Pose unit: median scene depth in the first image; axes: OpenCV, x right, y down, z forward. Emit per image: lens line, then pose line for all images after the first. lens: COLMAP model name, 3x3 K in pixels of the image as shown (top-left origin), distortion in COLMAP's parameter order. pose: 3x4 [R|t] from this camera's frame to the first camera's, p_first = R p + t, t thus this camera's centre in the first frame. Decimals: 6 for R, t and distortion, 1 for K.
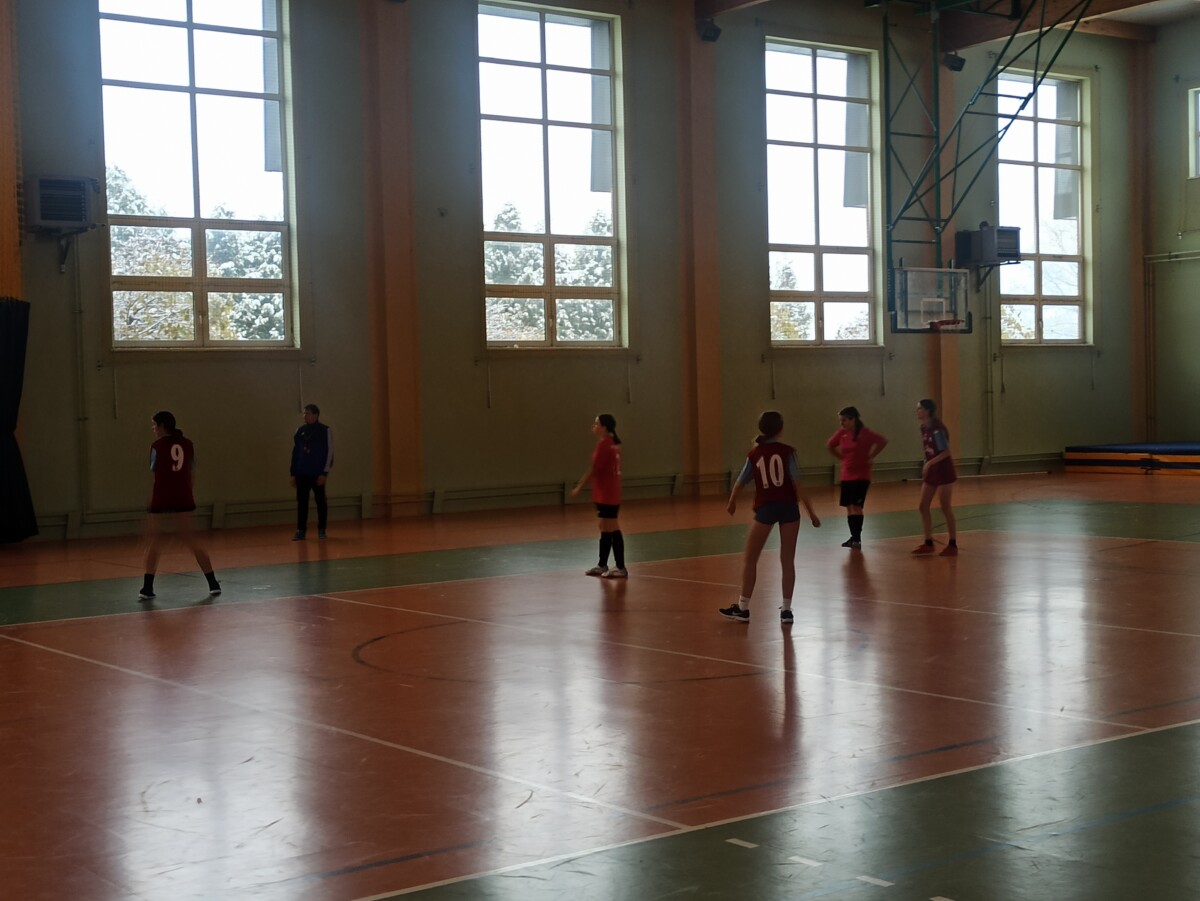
lens RADIAL K [[2072.3, 0, 600.0], [0, 2072.3, 450.5], [0, 0, 1]] dist [0.100440, -0.143734]
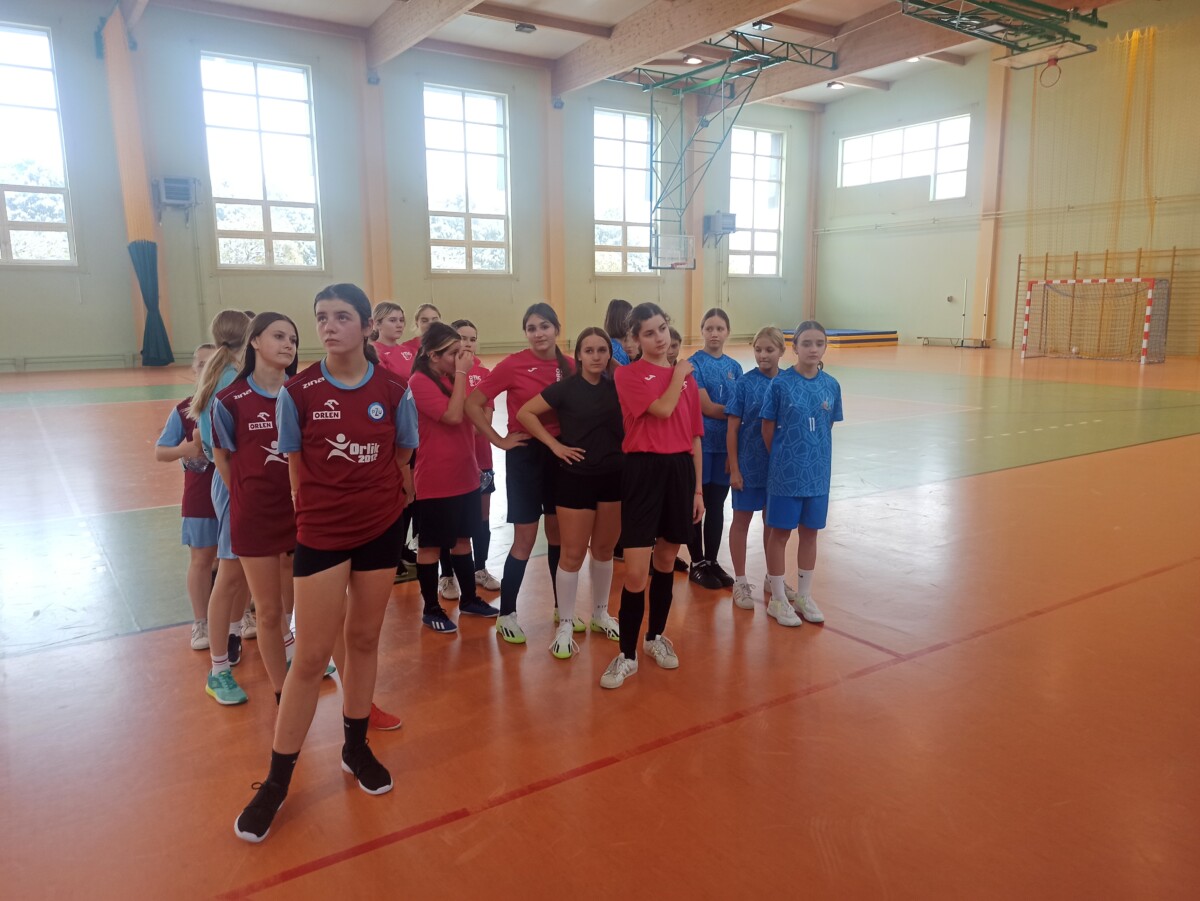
lens RADIAL K [[884.5, 0, 600.0], [0, 884.5, 450.5], [0, 0, 1]] dist [0.042742, -0.023647]
pose [[0.991468, 0.042549, -0.123214, 0.192838], [-0.024316, 0.989005, 0.145869, -0.008326], [0.128066, -0.141629, 0.981601, 0.159898]]
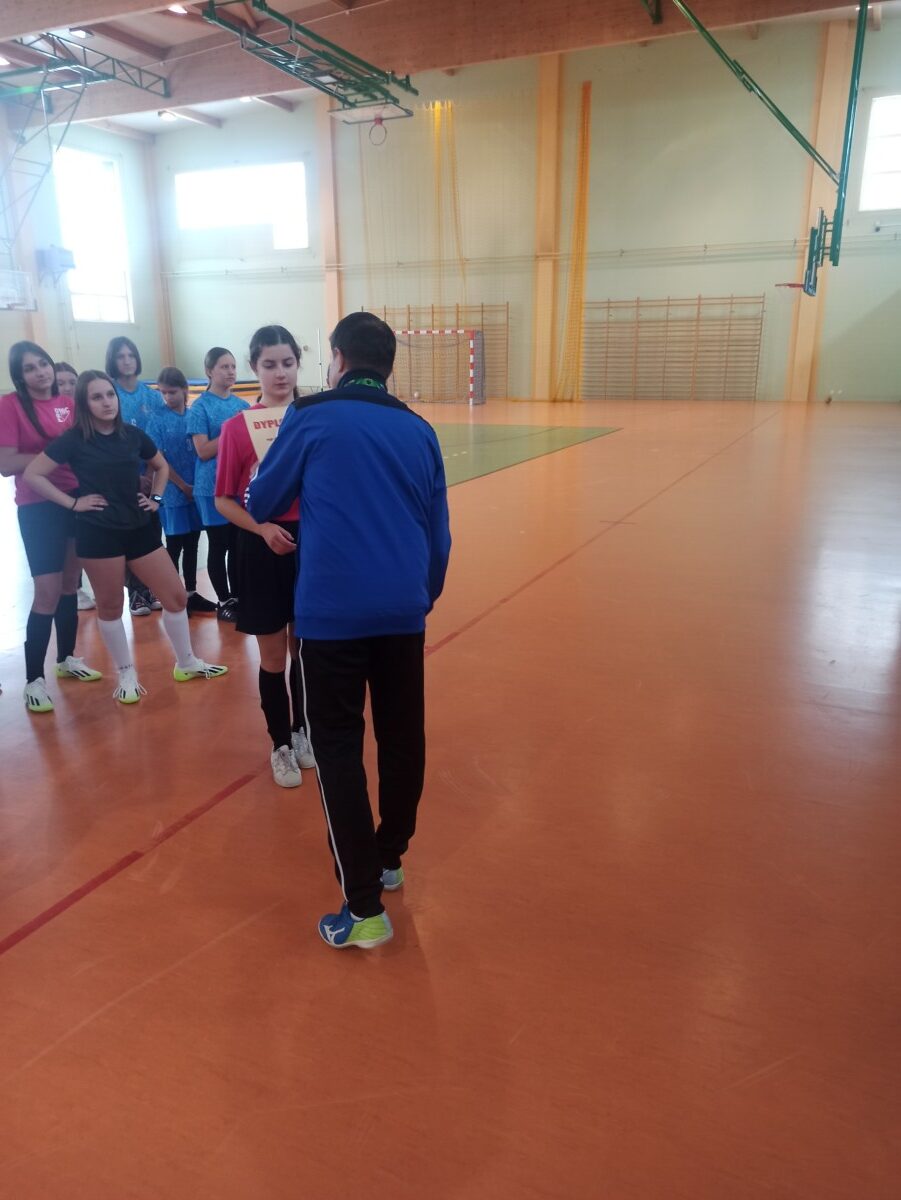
lens RADIAL K [[884.5, 0, 450.5], [0, 884.5, 600.0], [0, 0, 1]] dist [0.042742, -0.023647]
pose [[0.913538, -0.091414, 0.396349, 0.172312], [-0.007294, 0.970581, 0.240666, -0.006125], [-0.406689, -0.222749, 0.885995, 0.156005]]
